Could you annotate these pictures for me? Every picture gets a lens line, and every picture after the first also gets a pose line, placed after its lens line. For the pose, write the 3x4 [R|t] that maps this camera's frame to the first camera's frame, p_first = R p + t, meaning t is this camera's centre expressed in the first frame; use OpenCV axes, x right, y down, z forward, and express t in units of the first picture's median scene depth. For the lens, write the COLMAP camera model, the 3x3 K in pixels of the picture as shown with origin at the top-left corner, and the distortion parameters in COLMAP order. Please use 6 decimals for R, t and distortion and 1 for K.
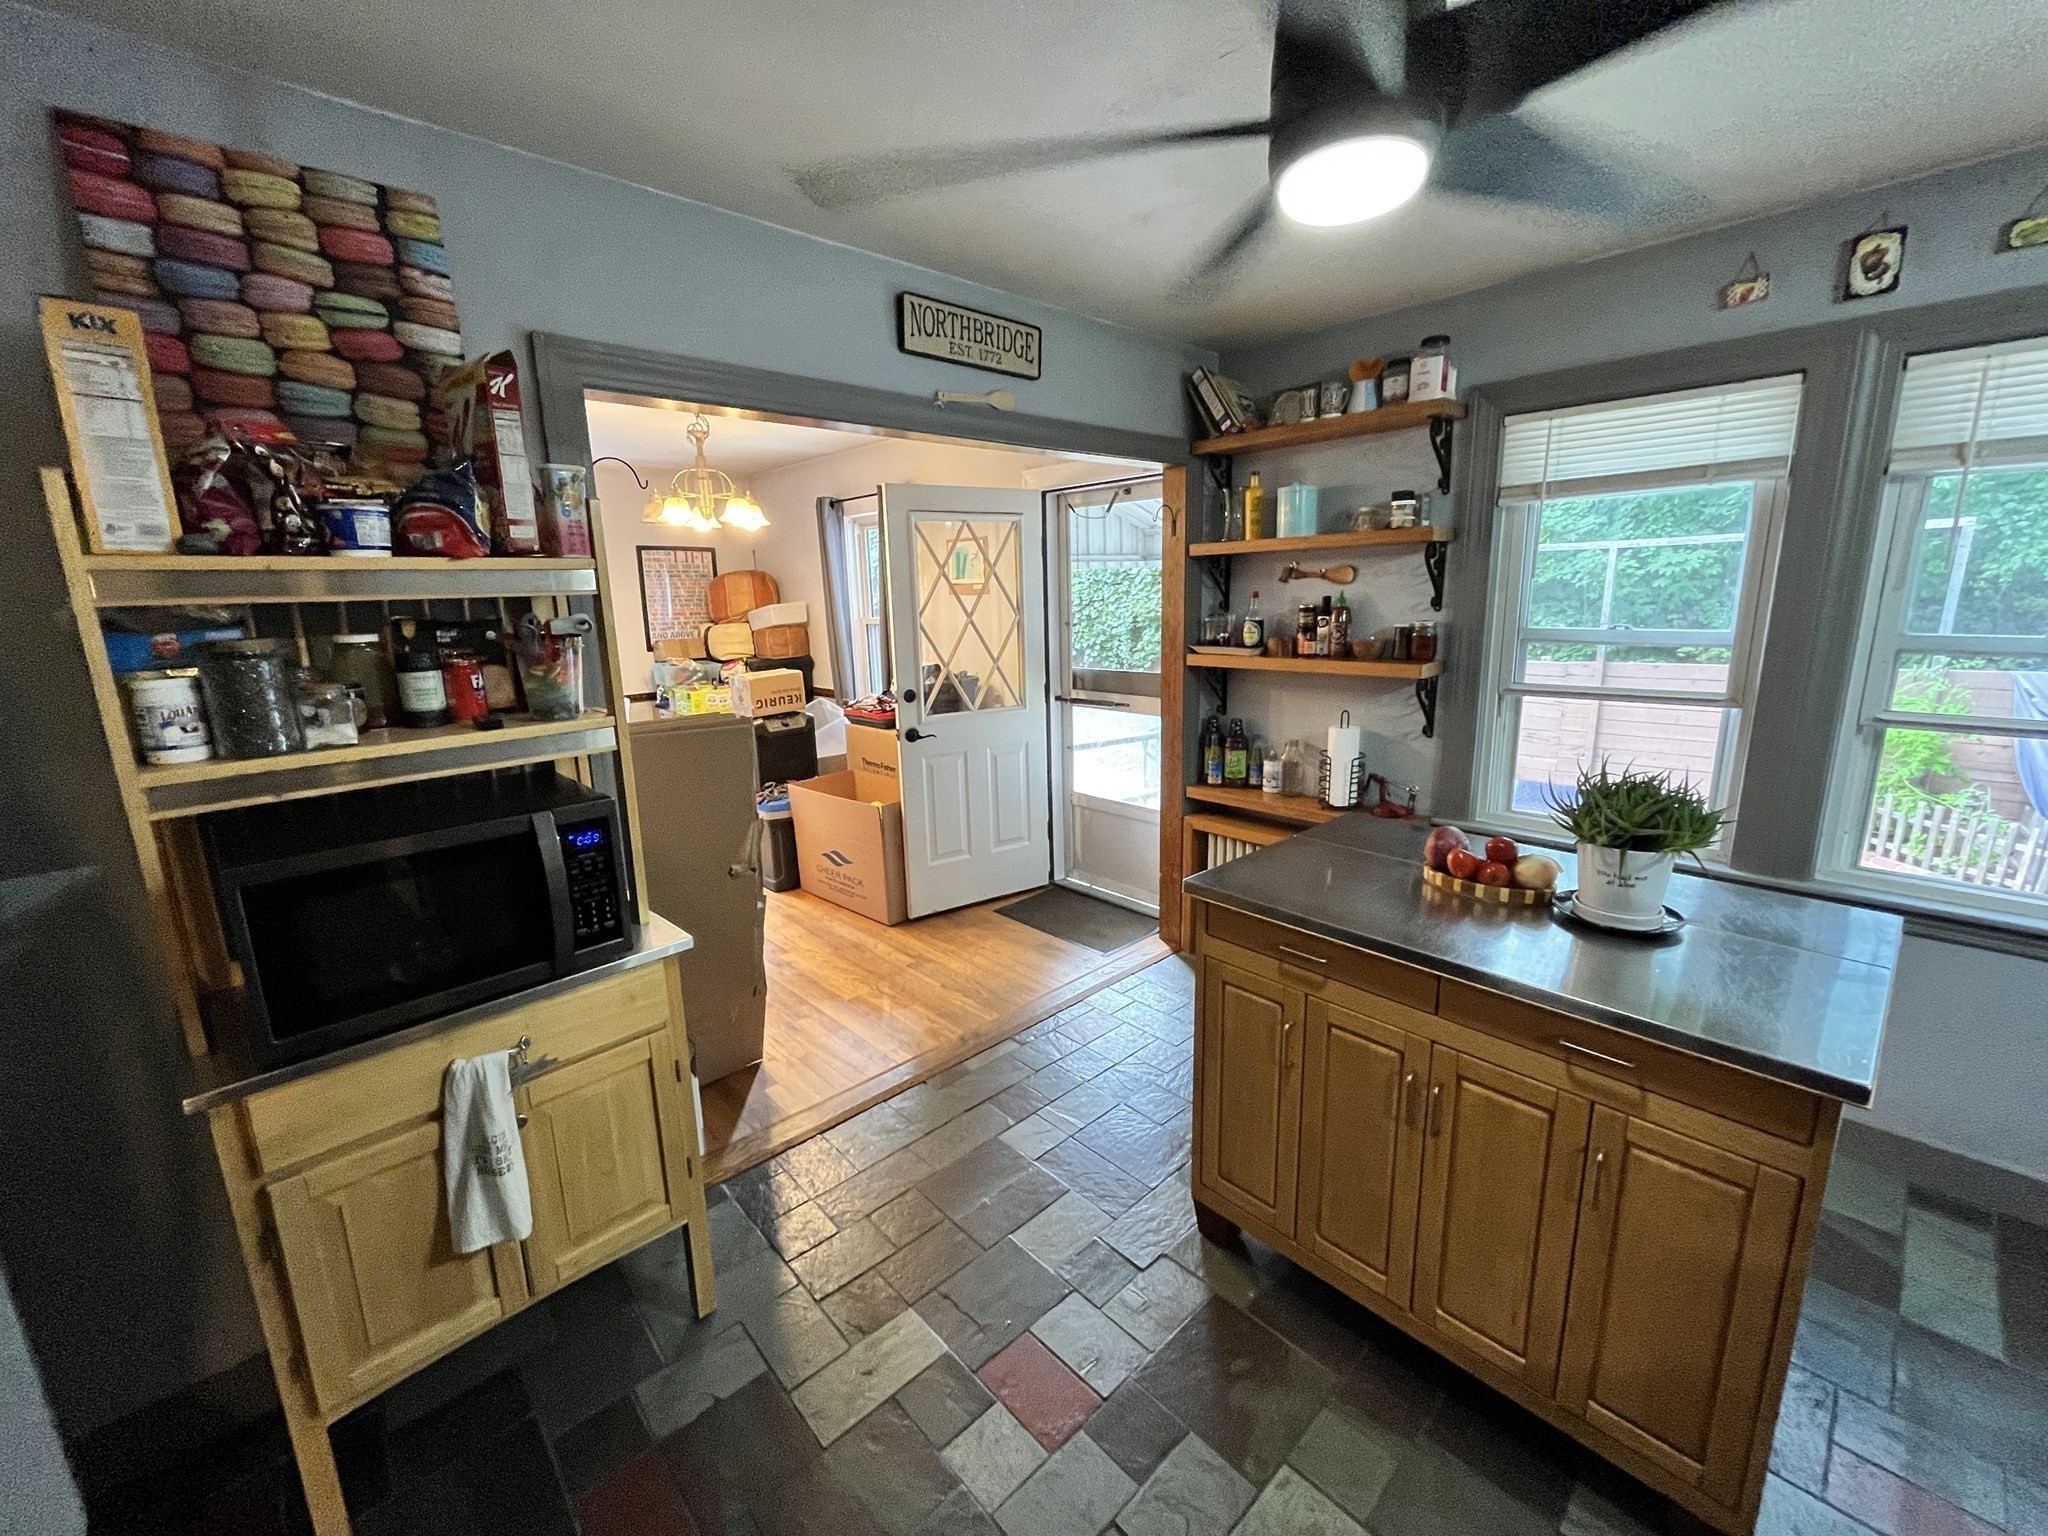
lens RADIAL K [[820.8, 0, 1024.5], [0, 820.8, 760.7], [0, 0, 1]] dist [0.000117, 0.000051]
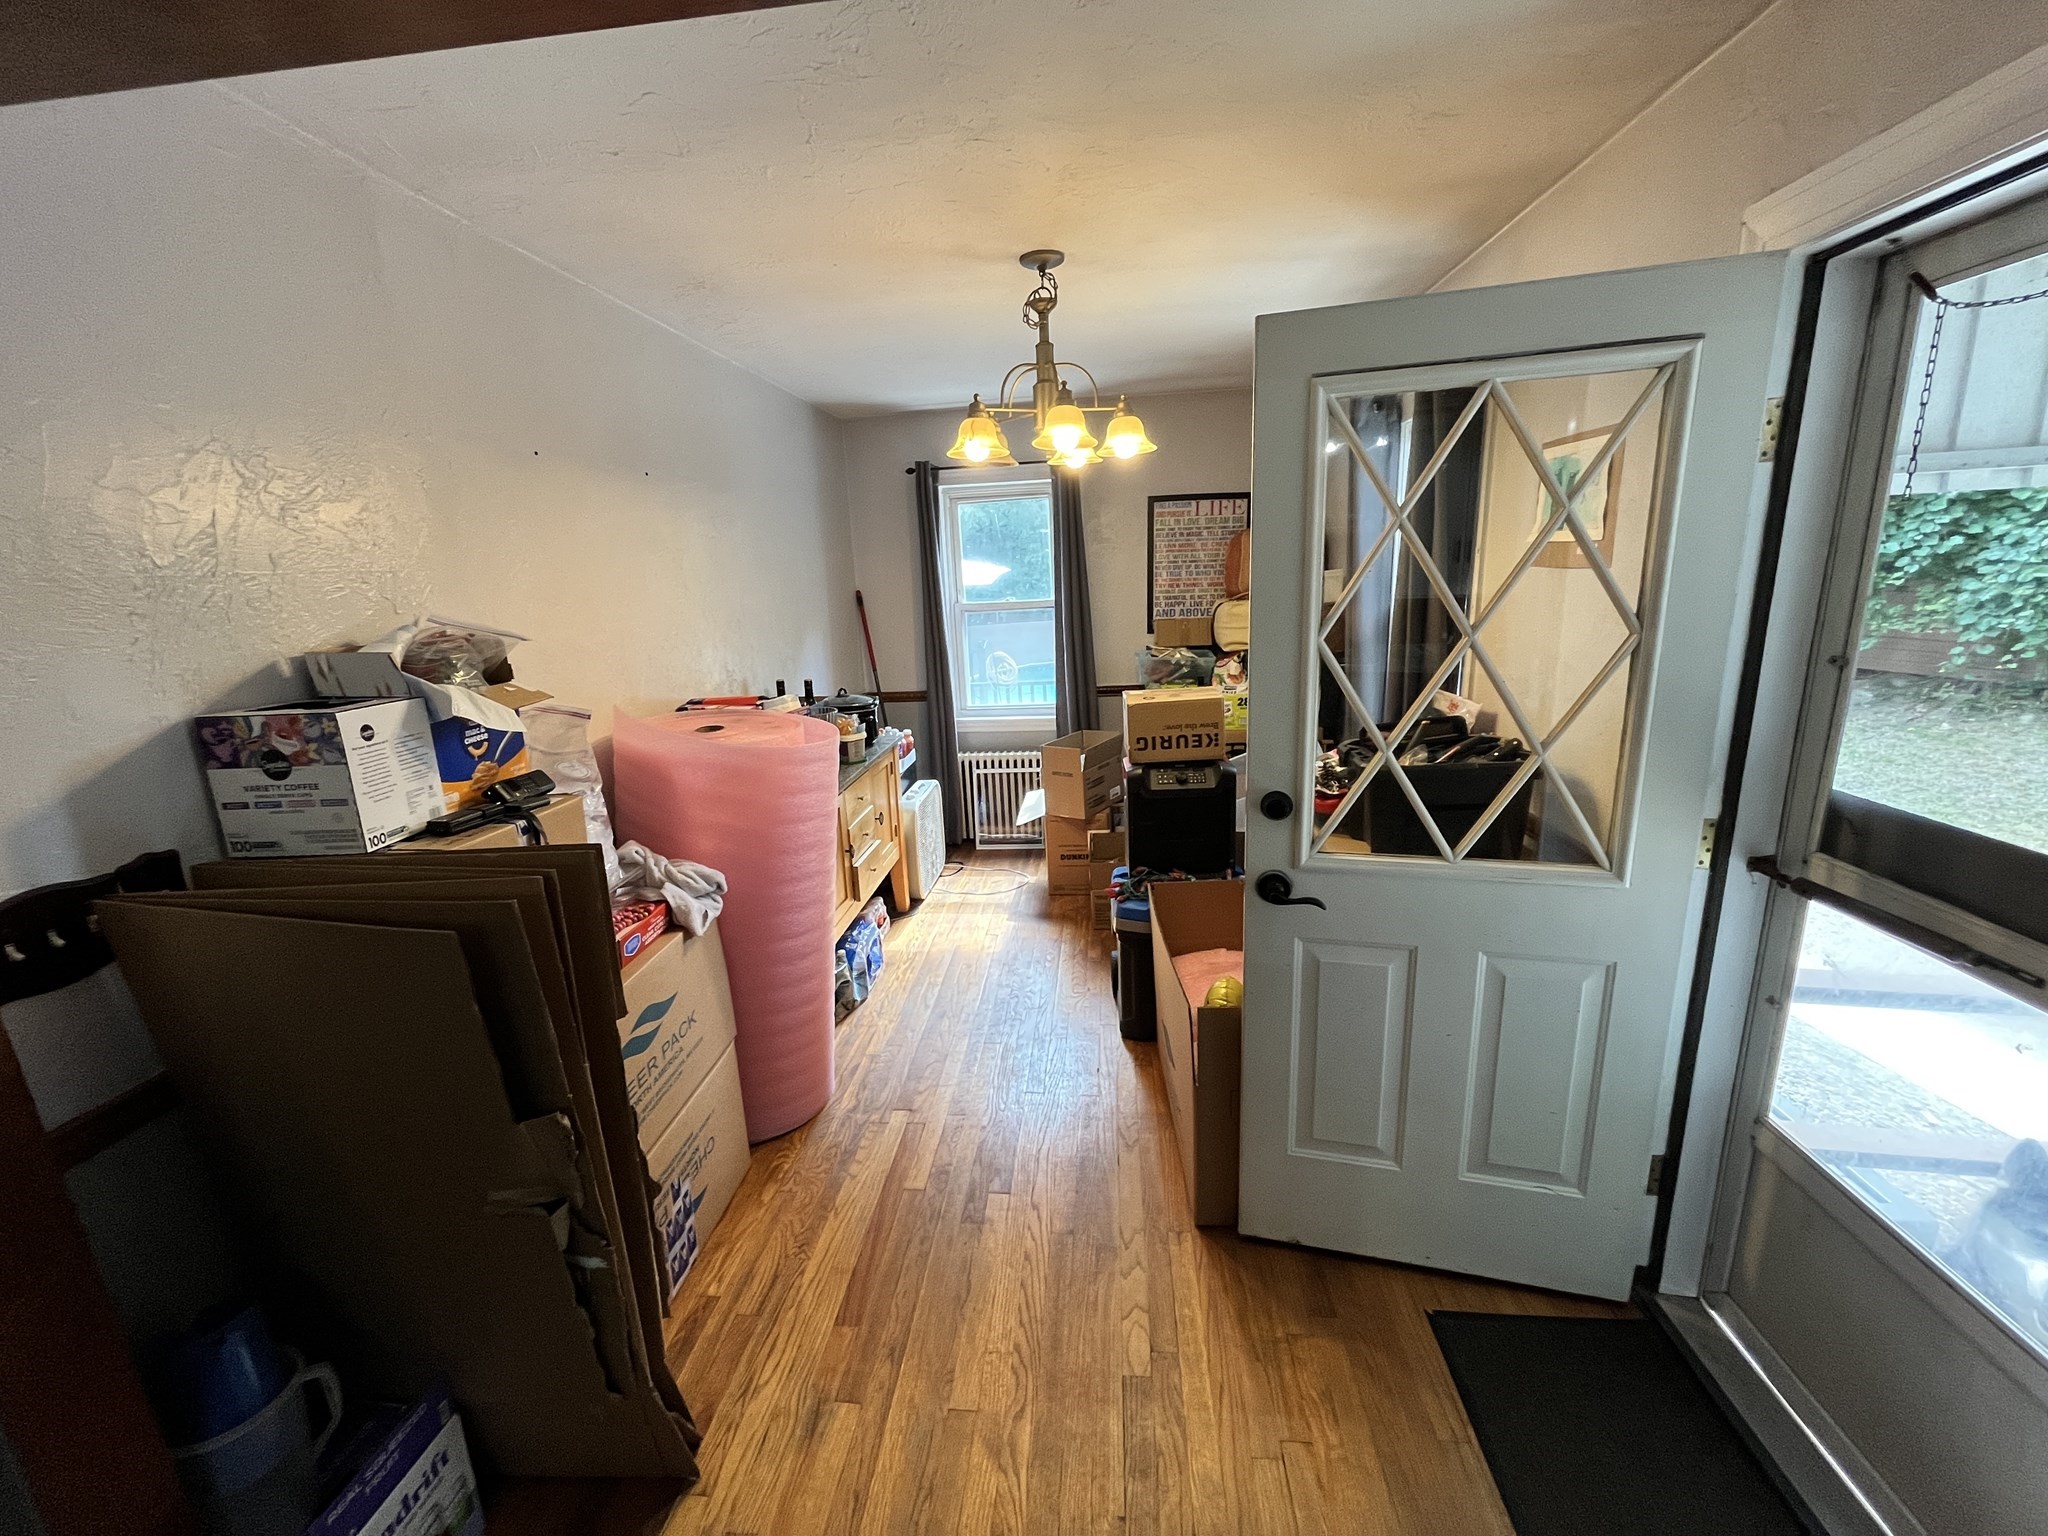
lens RADIAL K [[820.8, 0, 1025.3], [0, 820.8, 764.4], [0, 0, 1]] dist [0.000117, 0.000051]
pose [[0.665582, 0.176154, -0.725238, 0.080431], [-0.129743, 0.984260, 0.119998, -0.120974], [0.734961, 0.014226, 0.677960, 0.520969]]
